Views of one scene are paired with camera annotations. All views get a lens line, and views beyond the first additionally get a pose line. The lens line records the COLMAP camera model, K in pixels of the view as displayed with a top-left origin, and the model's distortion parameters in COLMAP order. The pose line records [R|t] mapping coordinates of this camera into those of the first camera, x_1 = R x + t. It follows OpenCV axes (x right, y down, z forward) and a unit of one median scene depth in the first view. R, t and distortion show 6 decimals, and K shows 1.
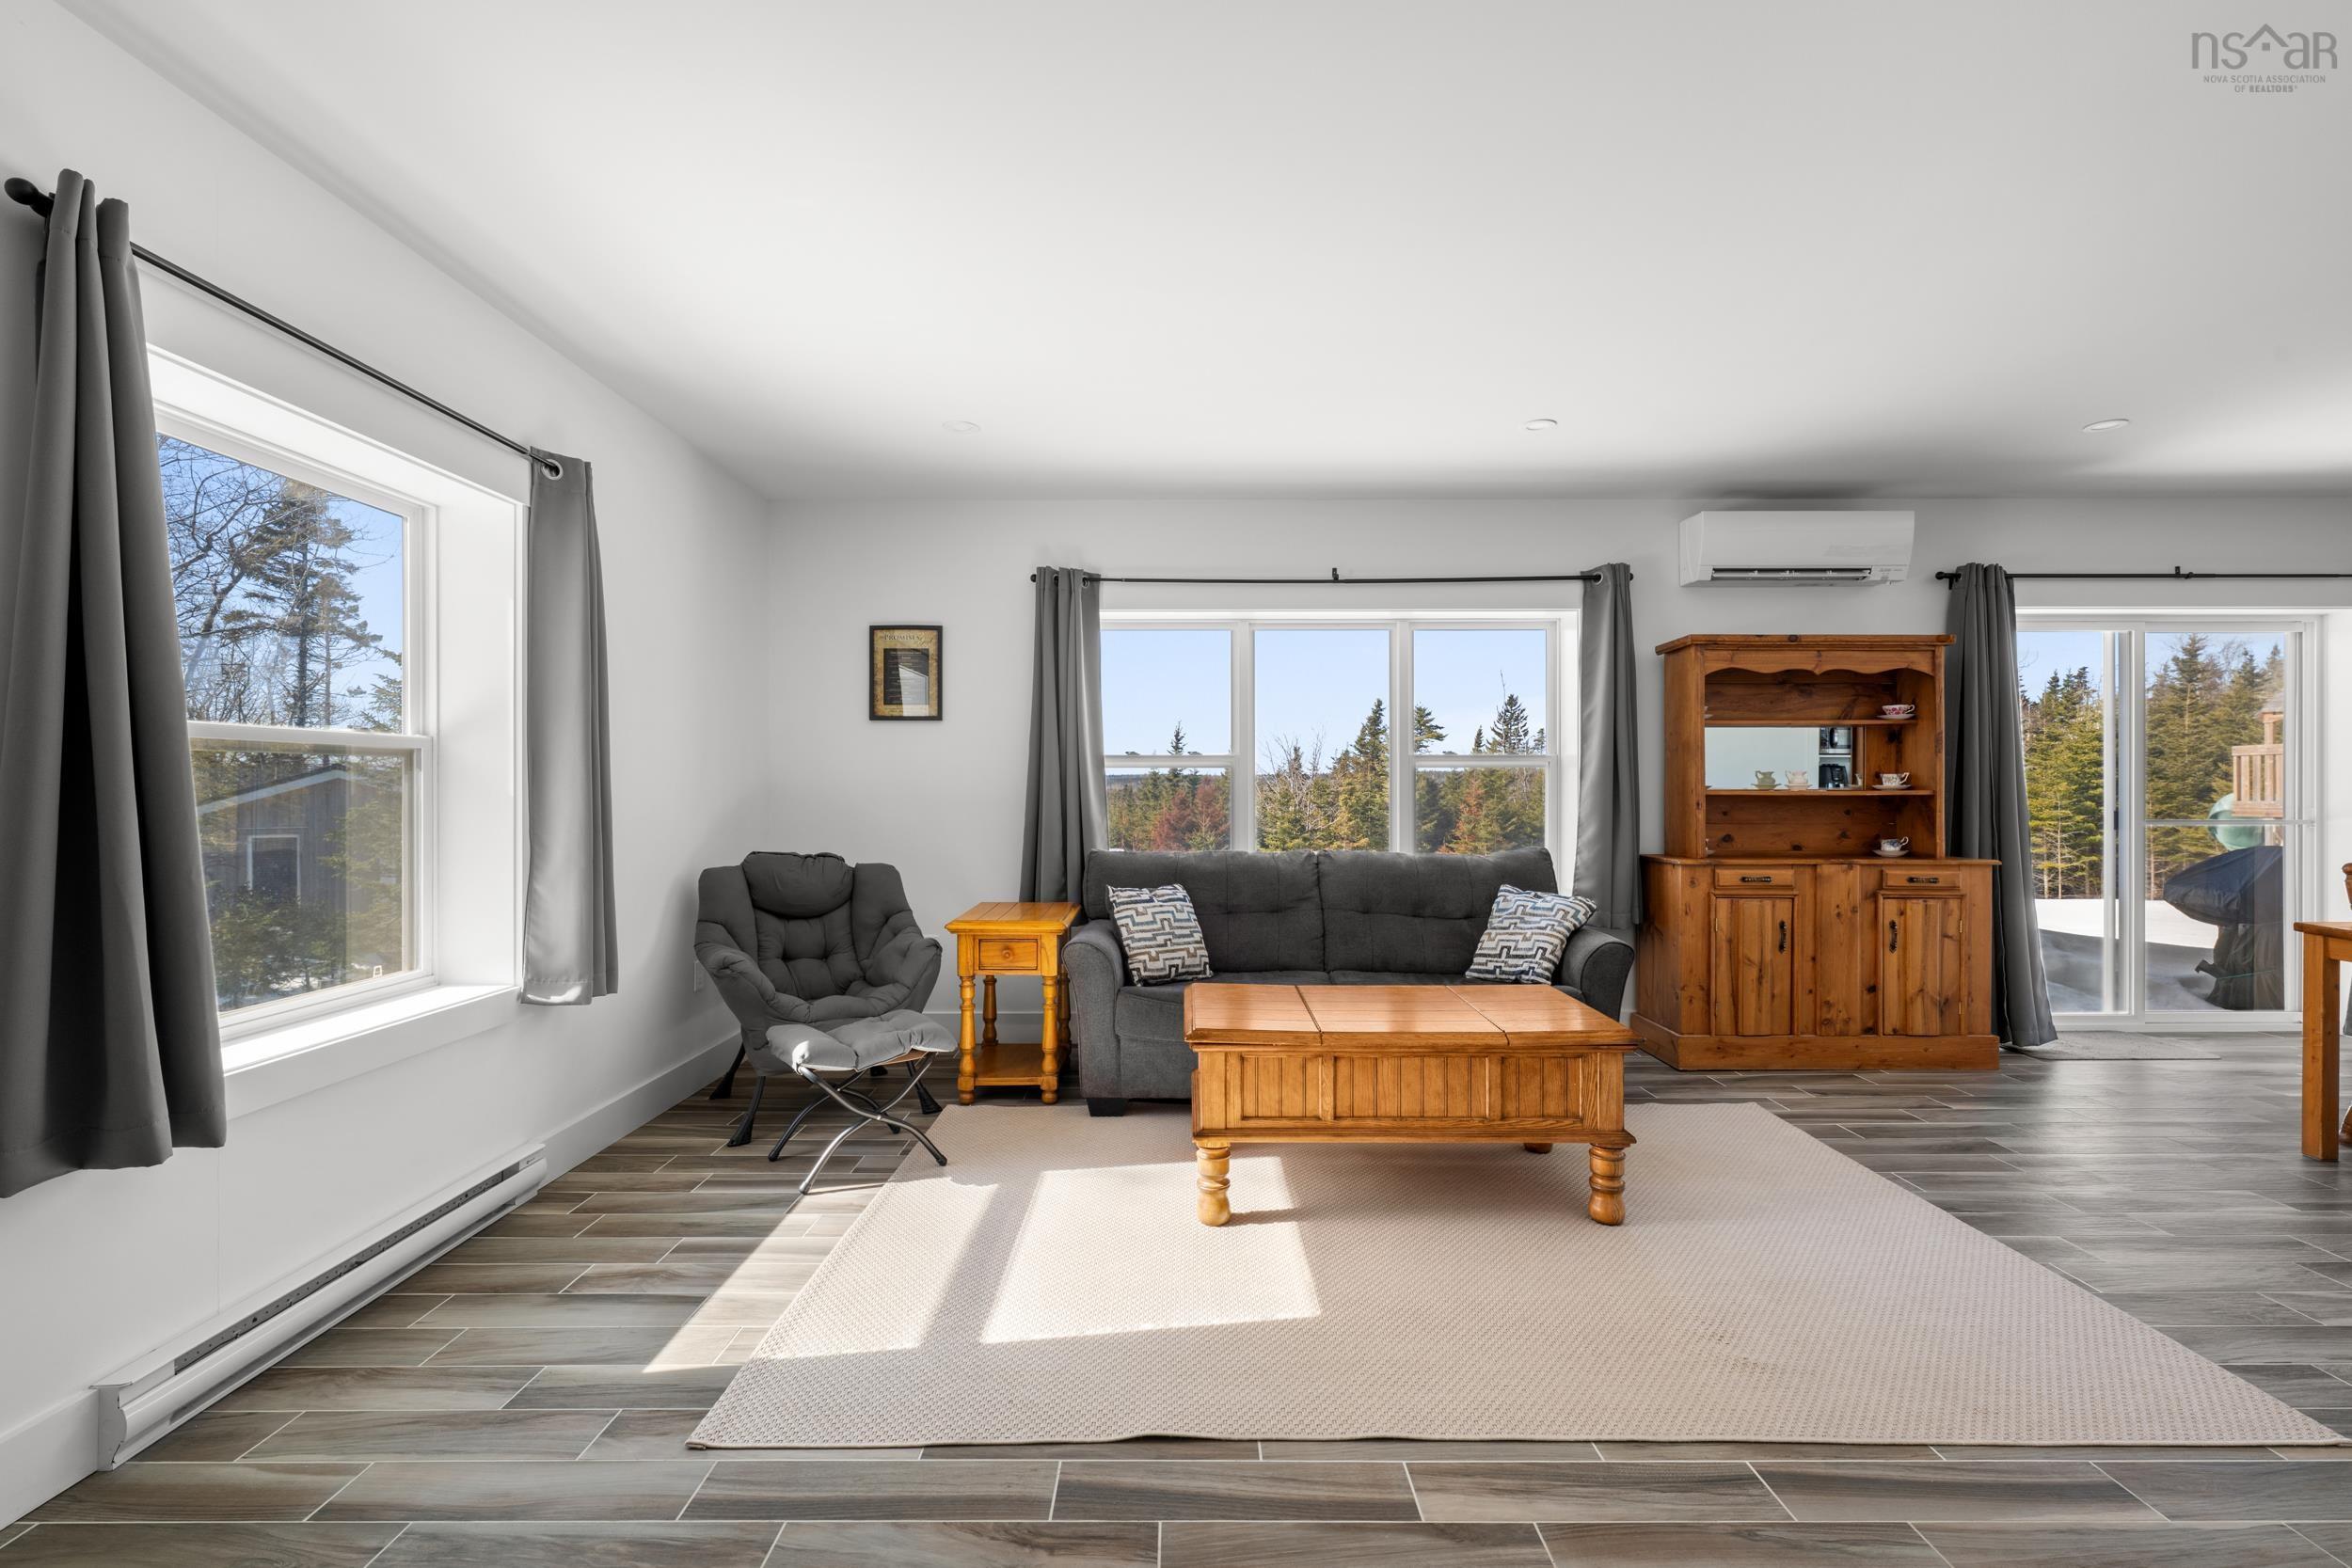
lens RADIAL K [[1044.6, 0, 1176.0], [0, 1044.6, 784.0], [0, 0, 1]] dist [0.003963, 0.000060]
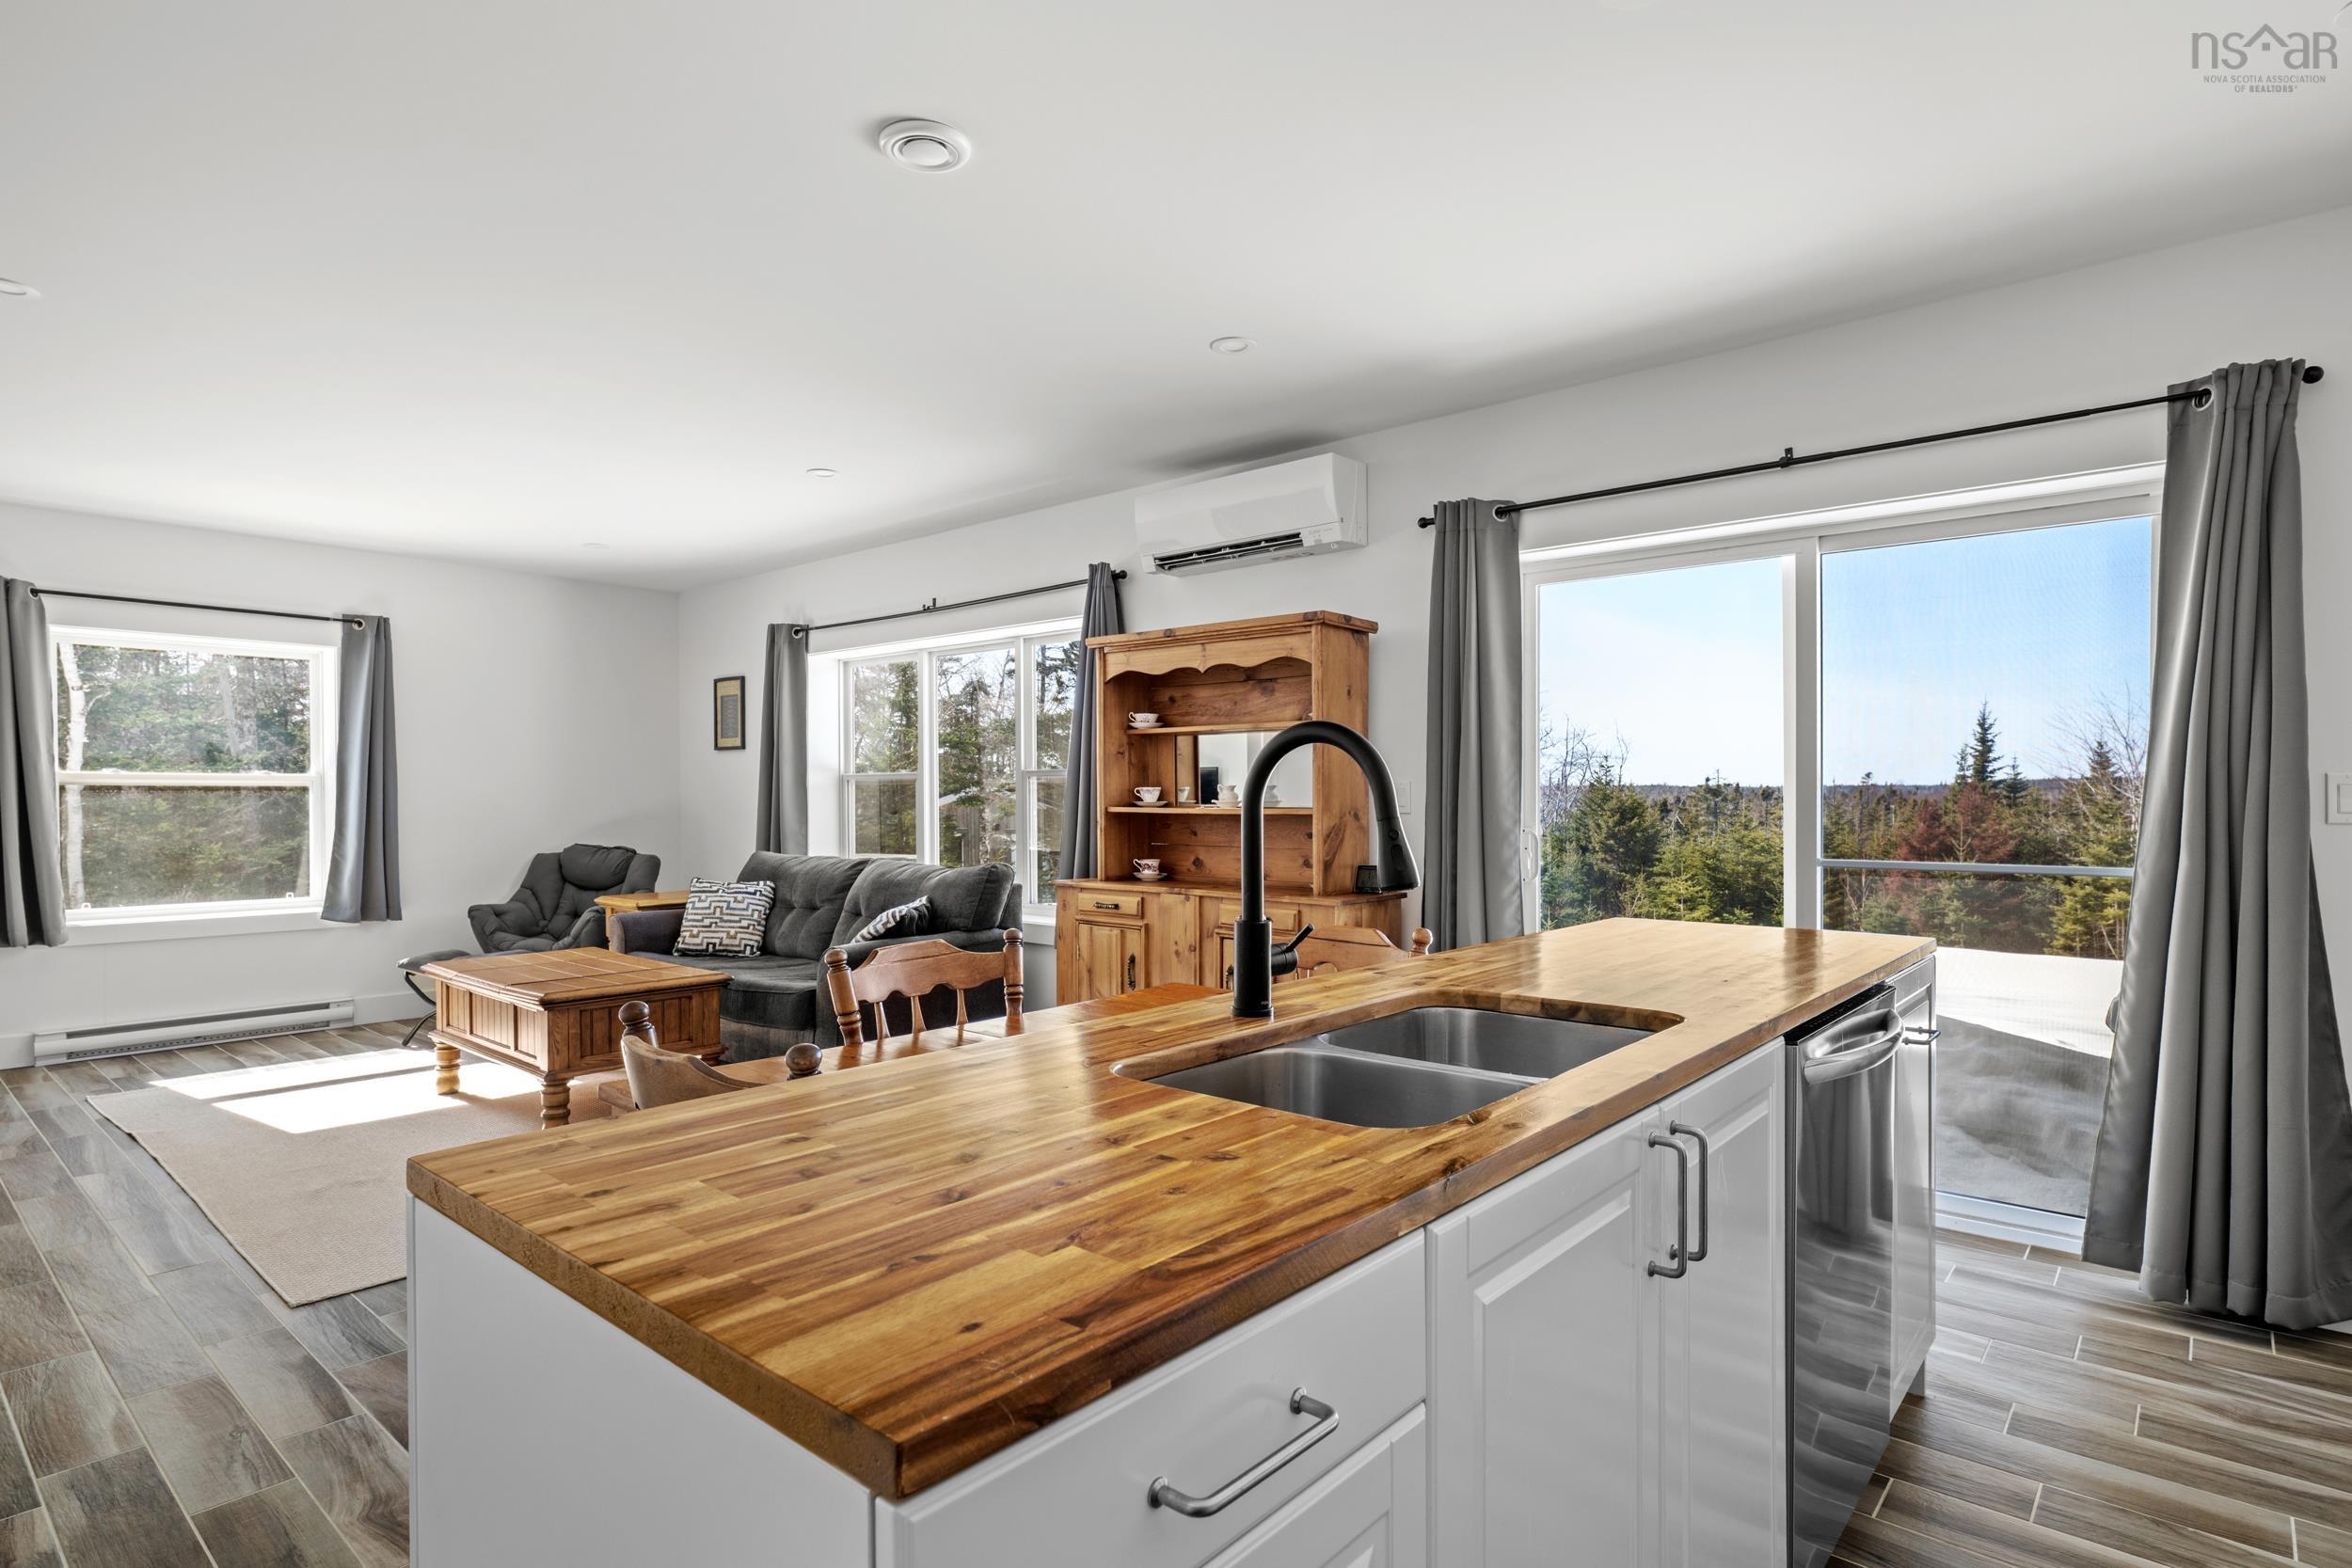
lens RADIAL K [[1199.1, 0, 1176.0], [0, 1199.1, 784.0], [0, 0, 1]] dist [0.018203, 0.000293]
pose [[0.748409, -0.005306, -0.663216, 1.246401], [-0.001365, 0.999954, -0.009540, -0.003669], [0.663236, 0.008045, 0.748367, 0.252978]]
